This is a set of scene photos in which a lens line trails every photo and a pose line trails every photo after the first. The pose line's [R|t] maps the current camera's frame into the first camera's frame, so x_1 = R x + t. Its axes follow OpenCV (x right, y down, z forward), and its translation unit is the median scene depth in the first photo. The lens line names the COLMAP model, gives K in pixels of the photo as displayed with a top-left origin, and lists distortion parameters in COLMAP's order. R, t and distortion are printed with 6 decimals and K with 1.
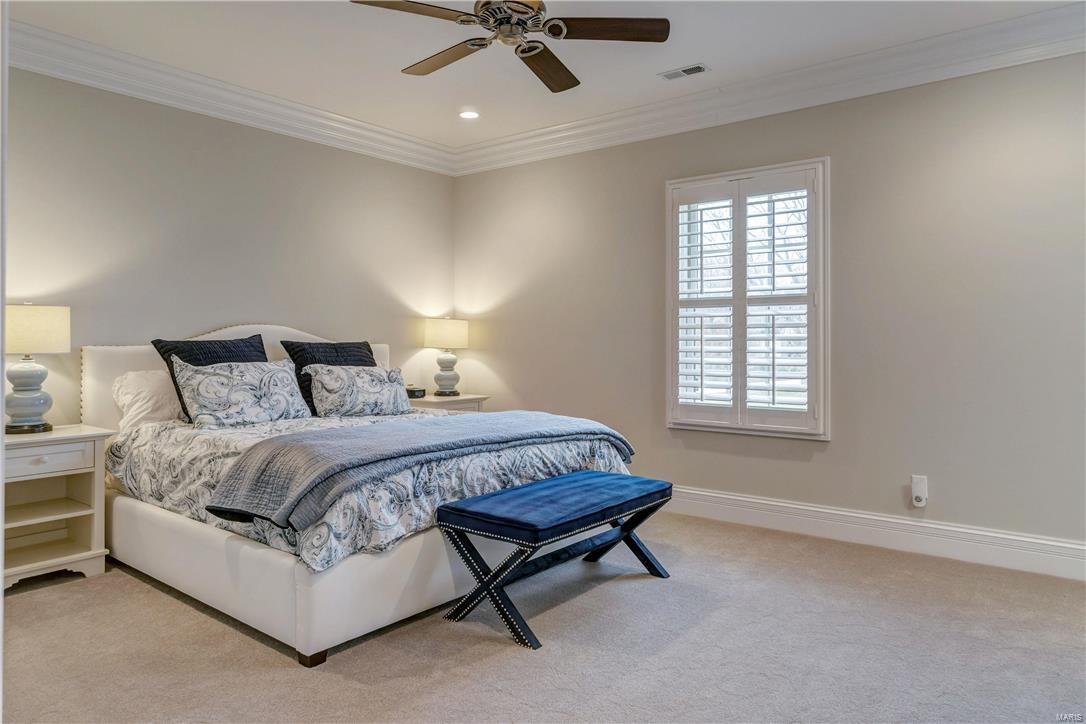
lens RADIAL K [[704.8, 0, 547.5], [0, 704.8, 336.8], [0, 0, 1]] dist [0.017157, 0.000242]
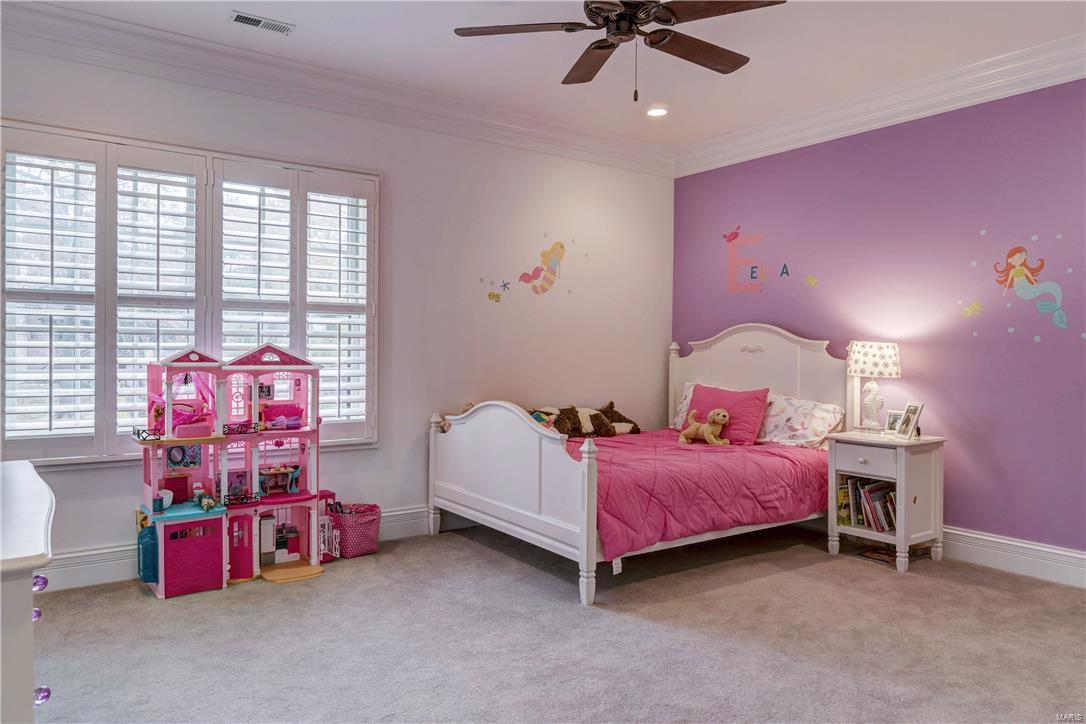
lens RADIAL K [[744.5, 0, 542.7], [0, 744.5, 360.1], [0, 0, 1]] dist [0.000237, 0.000884]
pose [[0.284970, -0.009724, 0.958487, -0.565853], [-0.009776, 0.999867, 0.013050, 0.002065], [-0.958487, -0.013089, 0.284837, 0.447400]]
